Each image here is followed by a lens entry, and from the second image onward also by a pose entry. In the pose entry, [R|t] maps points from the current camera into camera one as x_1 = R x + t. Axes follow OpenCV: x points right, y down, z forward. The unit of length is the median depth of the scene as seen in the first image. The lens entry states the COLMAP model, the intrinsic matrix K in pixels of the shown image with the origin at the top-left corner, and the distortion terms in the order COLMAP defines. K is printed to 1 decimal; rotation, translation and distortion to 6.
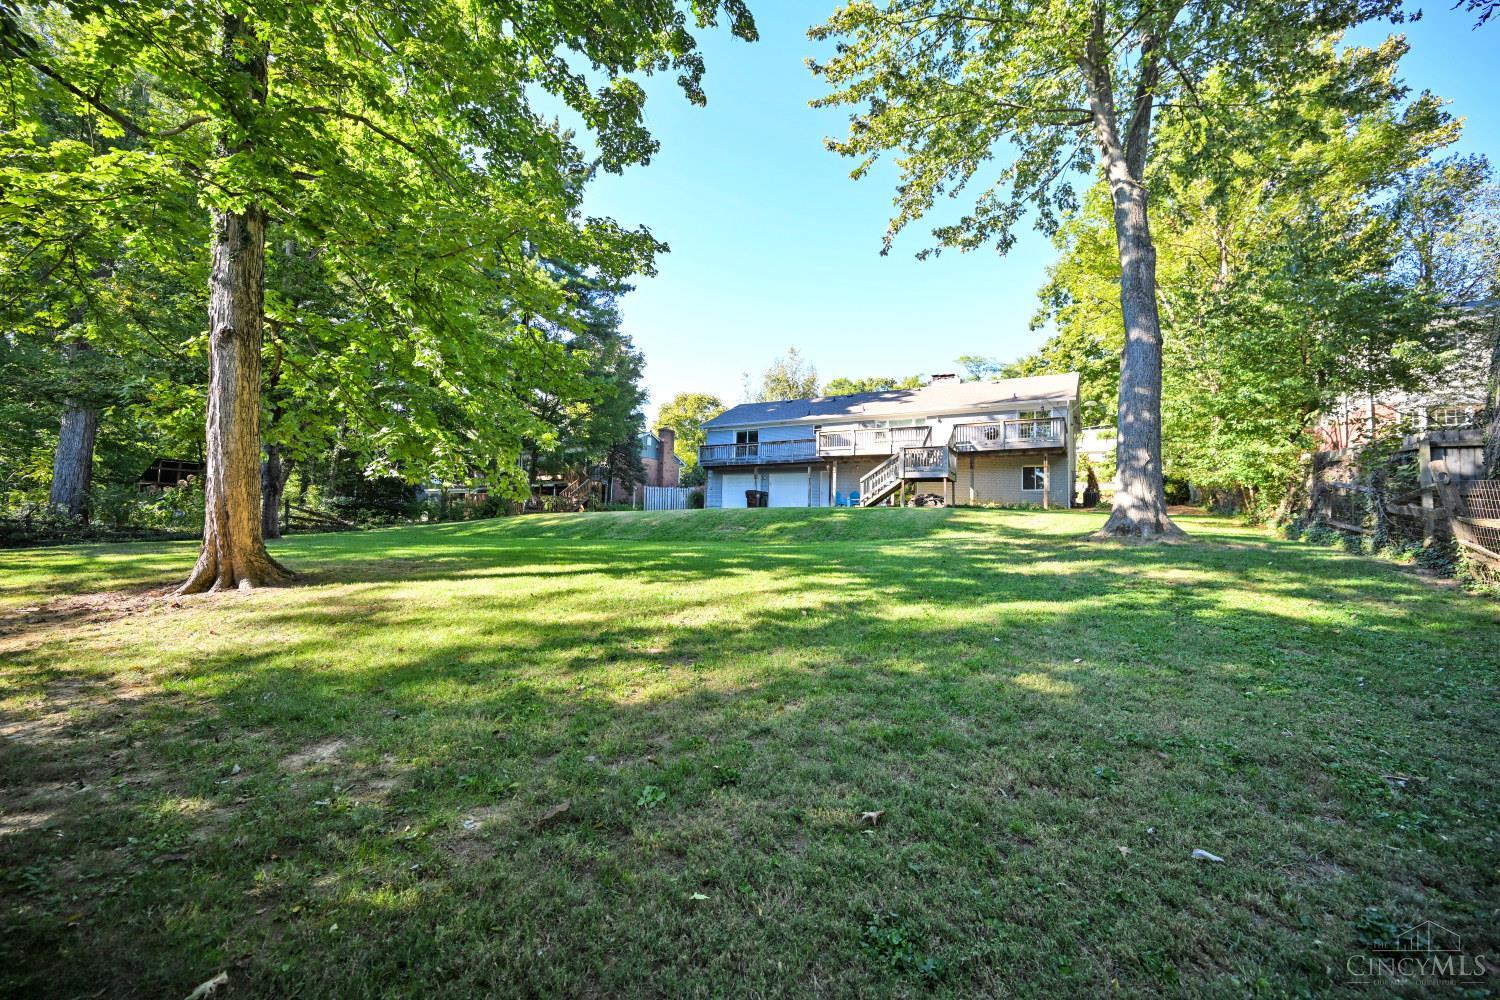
lens RADIAL K [[617.7, 0, 750.0], [0, 617.7, 500.0], [0, 0, 1]] dist [-0.000126, -0.000132]
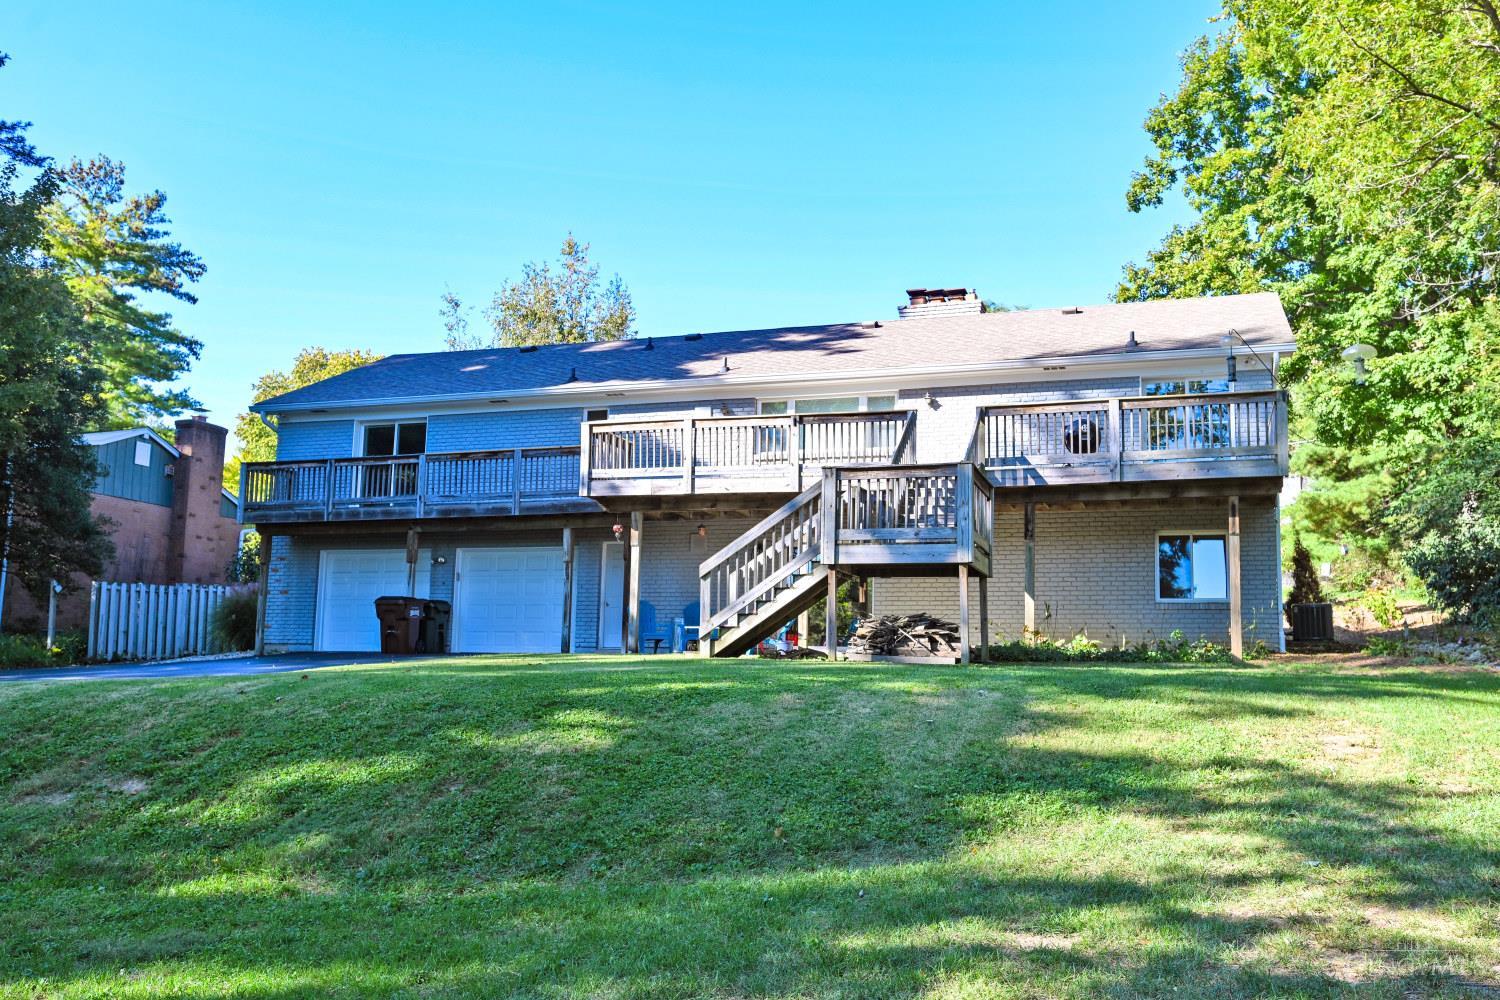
lens RADIAL K [[1331.5, 0, 750.0], [0, 1331.5, 500.0], [0, 0, 1]] dist [0.039090, 0.000246]
pose [[0.984195, 0.014903, 0.176461, 0.070786], [-0.000813, 0.996822, -0.079652, -0.011707], [-0.177088, 0.078250, 0.981079, 0.279735]]
